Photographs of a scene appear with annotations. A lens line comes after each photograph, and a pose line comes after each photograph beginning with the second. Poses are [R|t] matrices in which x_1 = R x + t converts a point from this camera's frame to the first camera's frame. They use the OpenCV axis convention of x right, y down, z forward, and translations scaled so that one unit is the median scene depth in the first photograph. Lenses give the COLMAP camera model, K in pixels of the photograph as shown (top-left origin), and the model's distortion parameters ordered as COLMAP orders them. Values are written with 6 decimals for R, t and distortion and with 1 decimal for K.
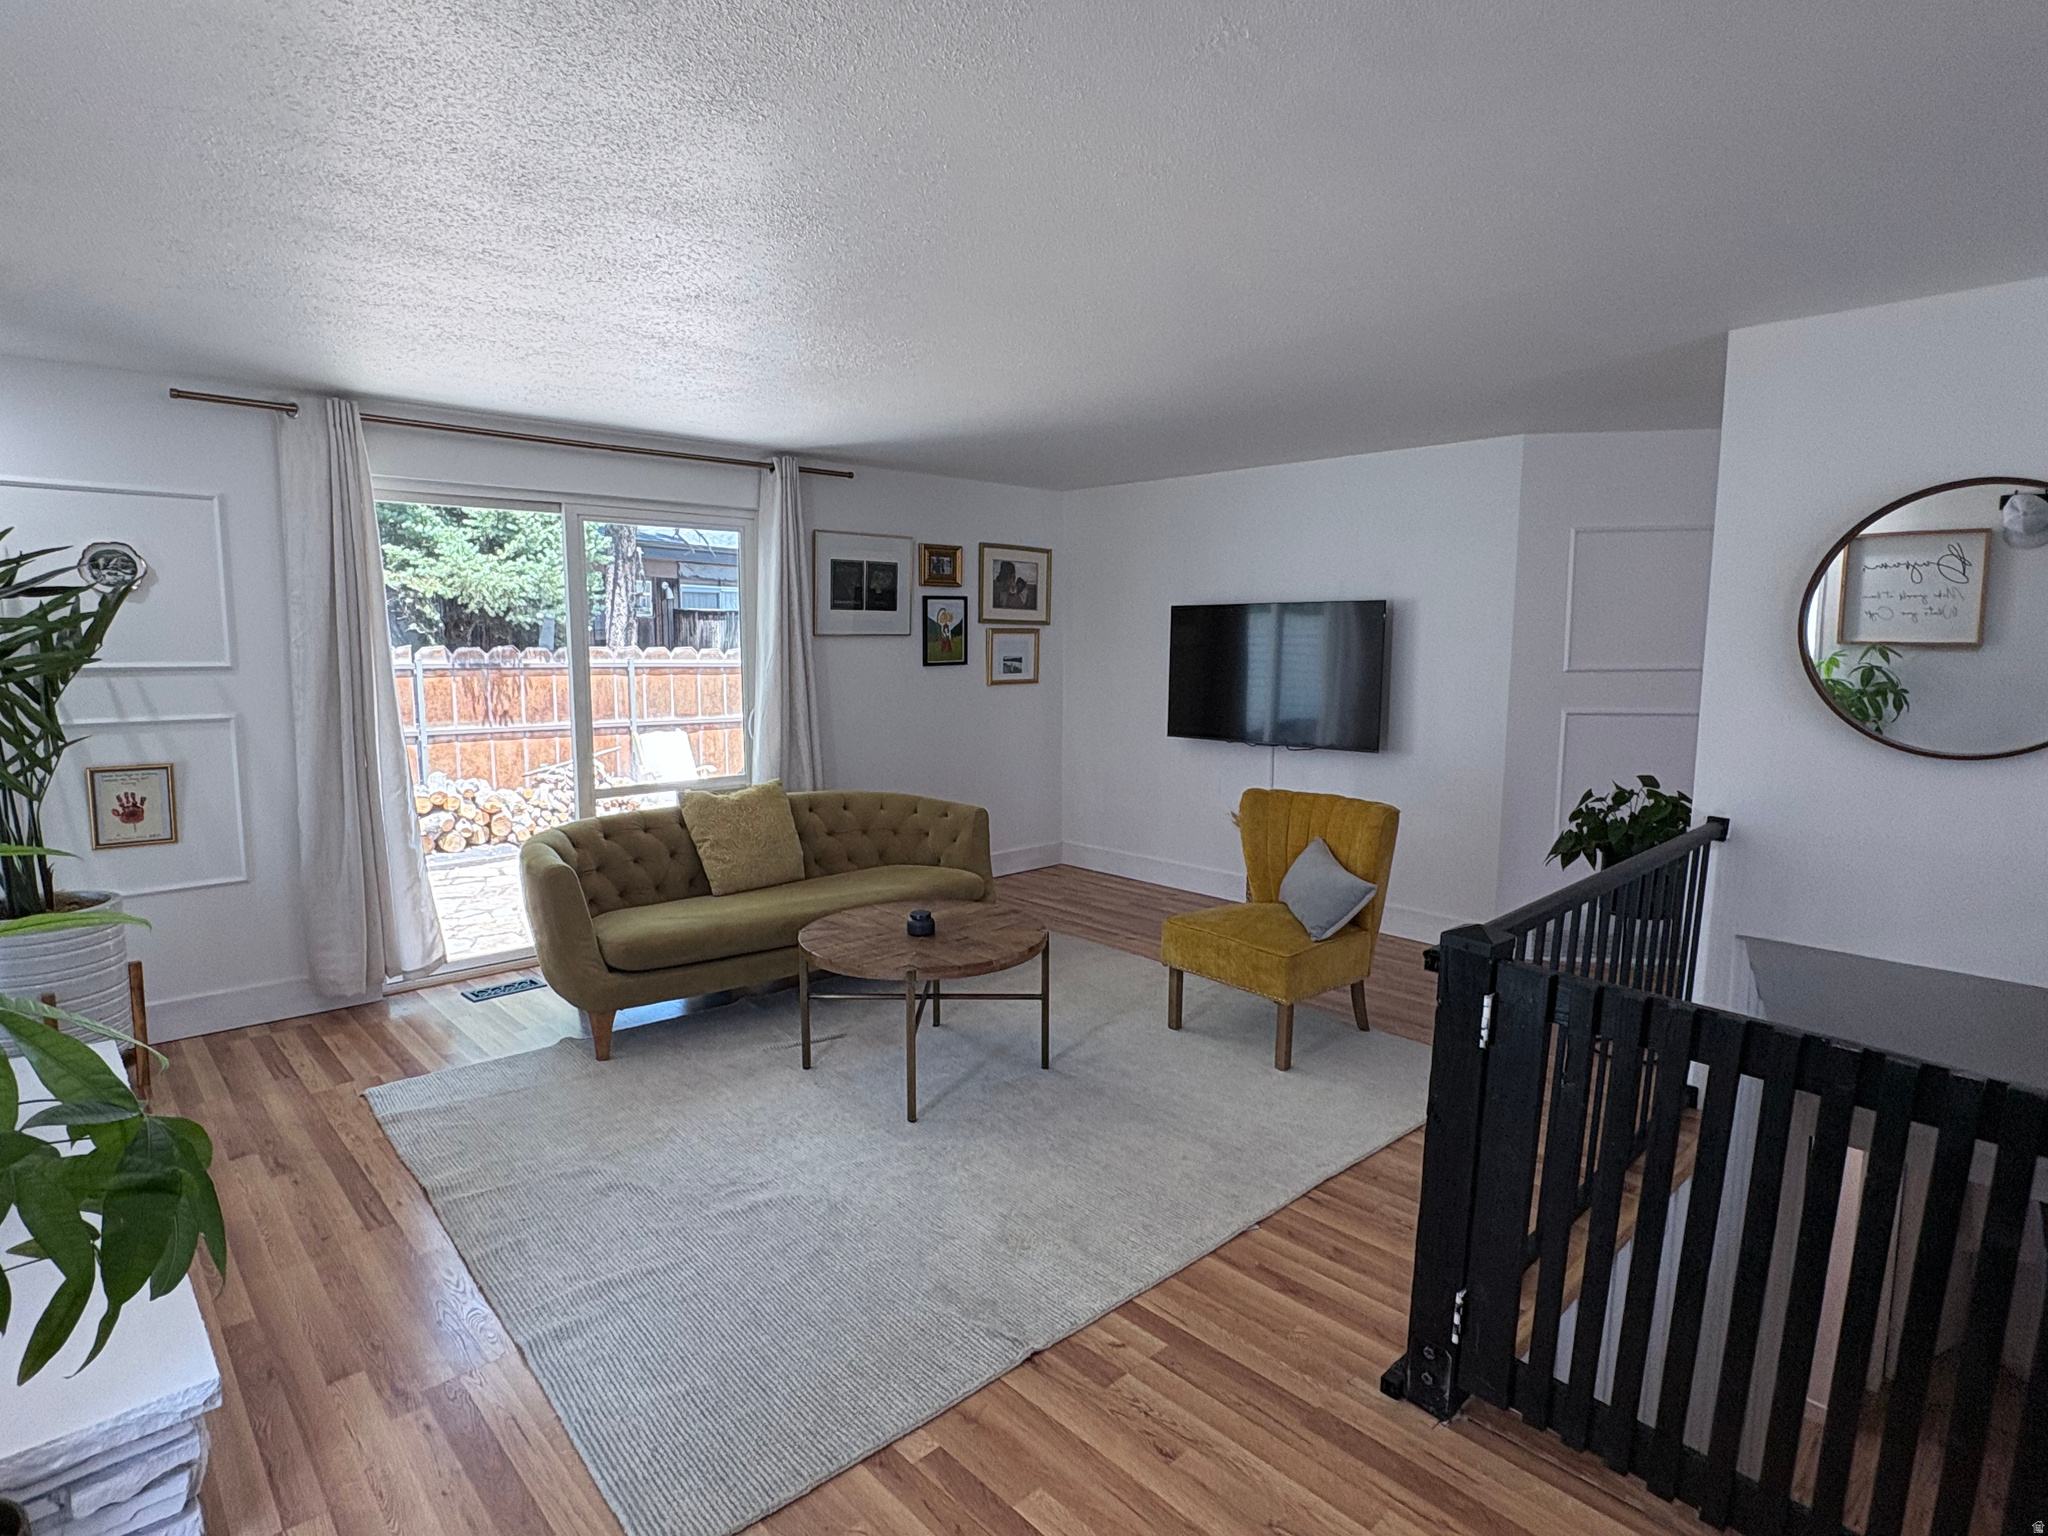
lens RADIAL K [[1083.3, 0, 1024.7], [0, 1083.3, 767.3], [0, 0, 1]] dist [0.002313, 0.000061]
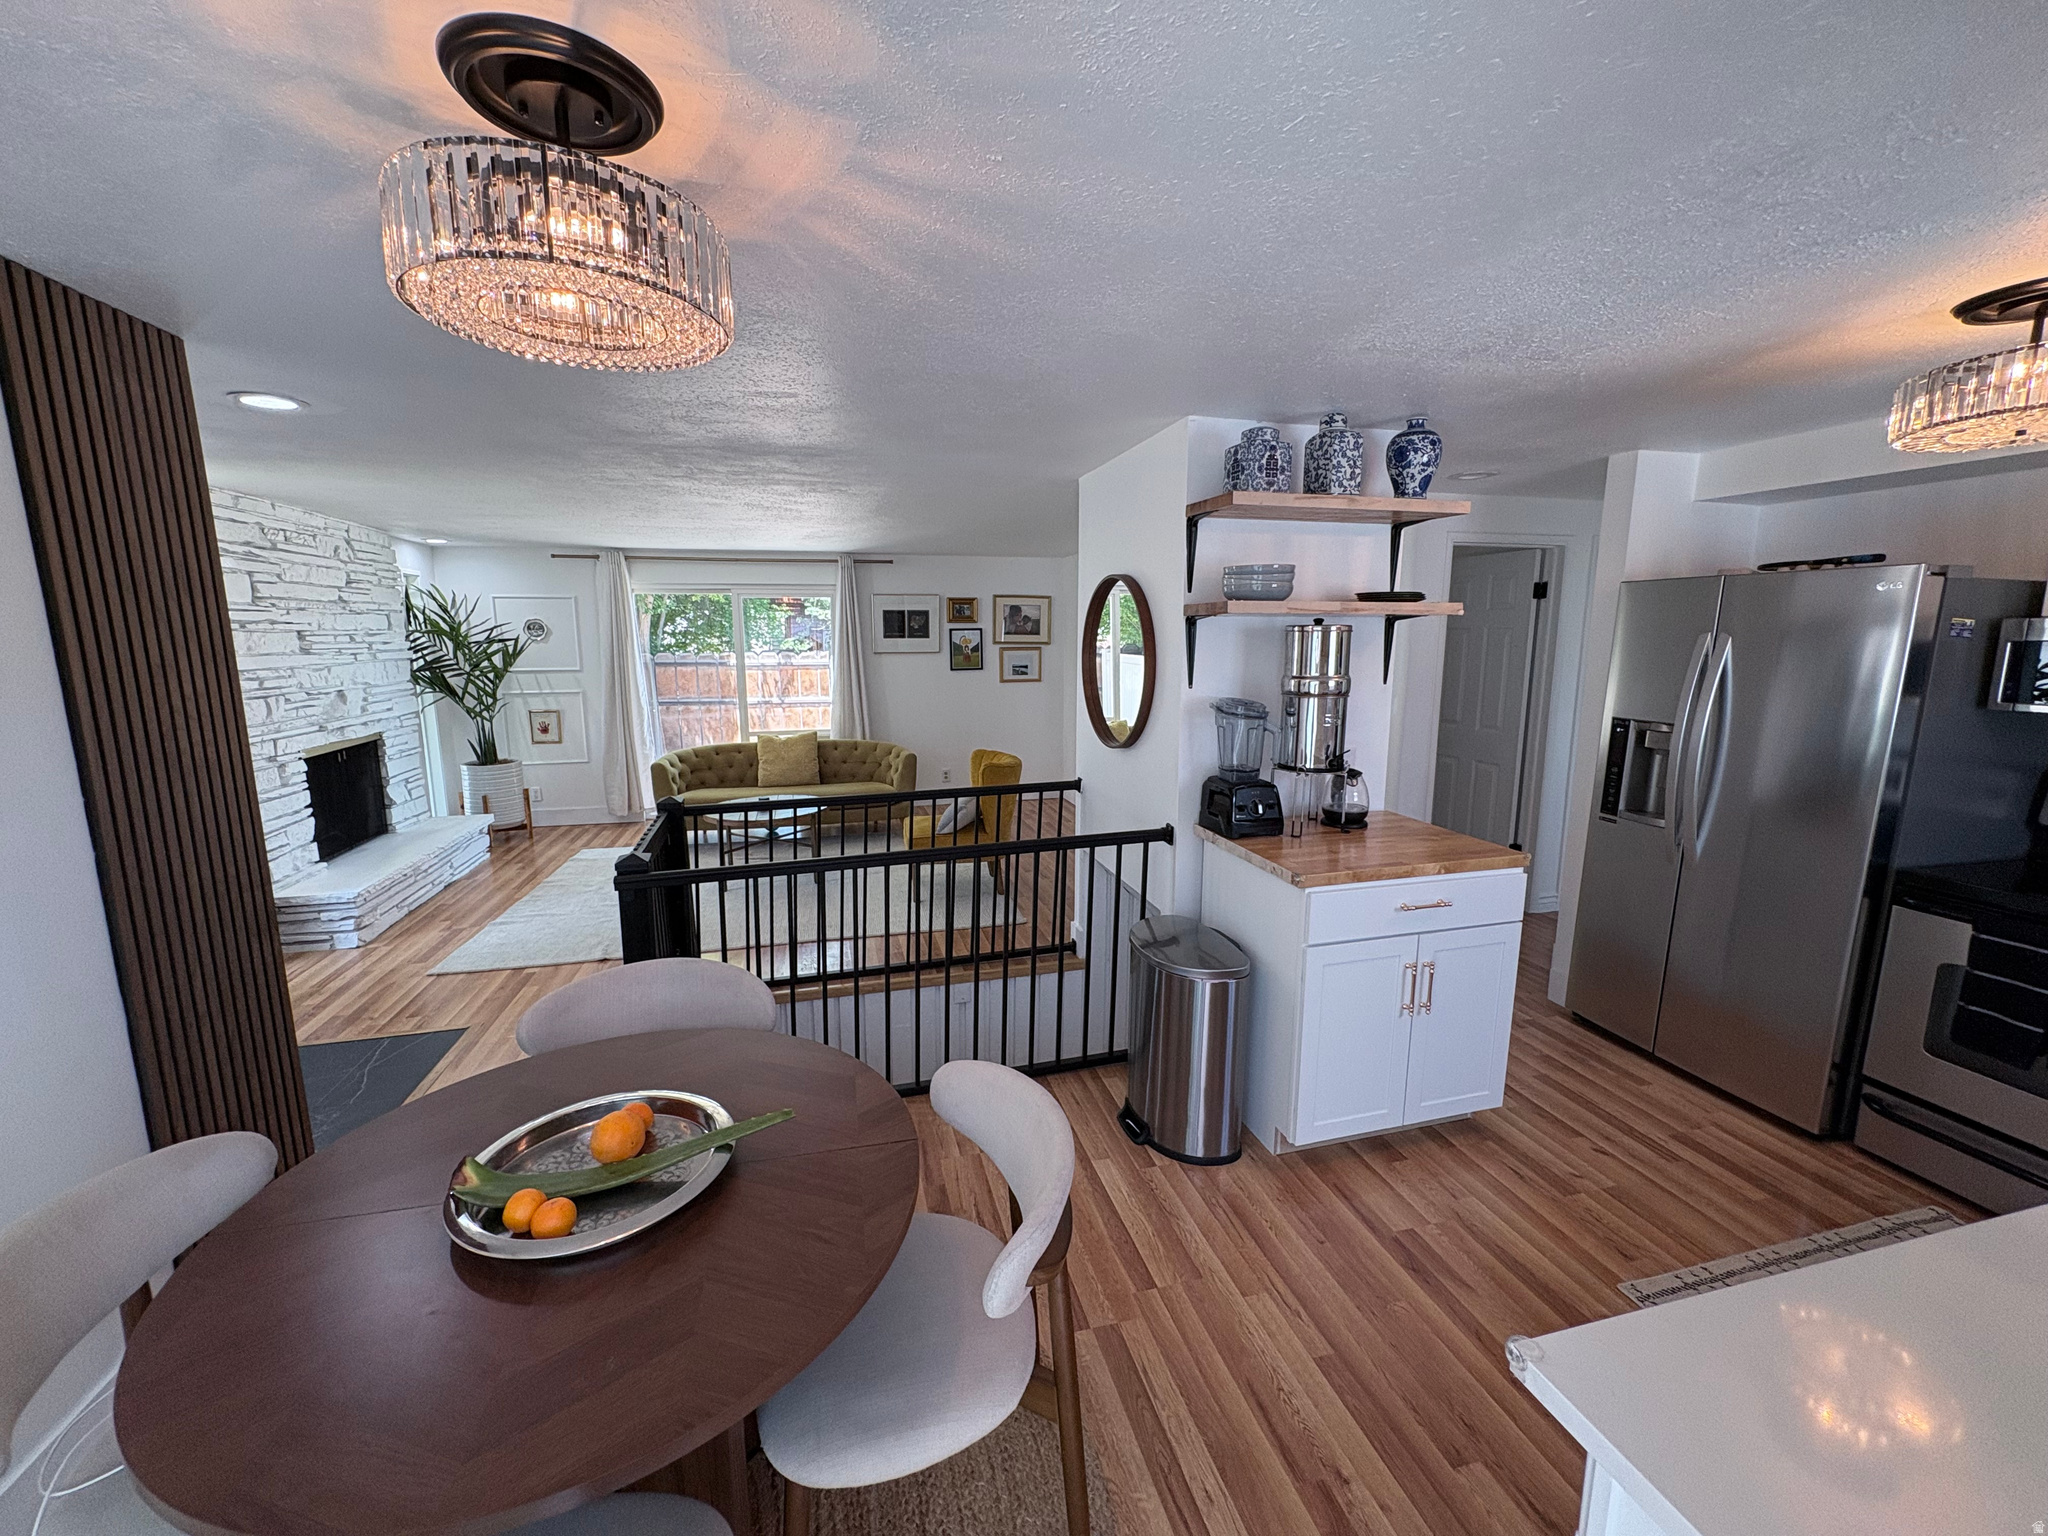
lens RADIAL K [[812.2, 0, 1026.7], [0, 812.2, 764.9], [0, 0, 1]] dist [-0.003240, -0.000088]
pose [[0.876806, 0.061051, -0.476952, 0.650831], [-0.049217, 0.998092, 0.037280, -0.000237], [0.478319, -0.009213, 0.878138, -0.052188]]
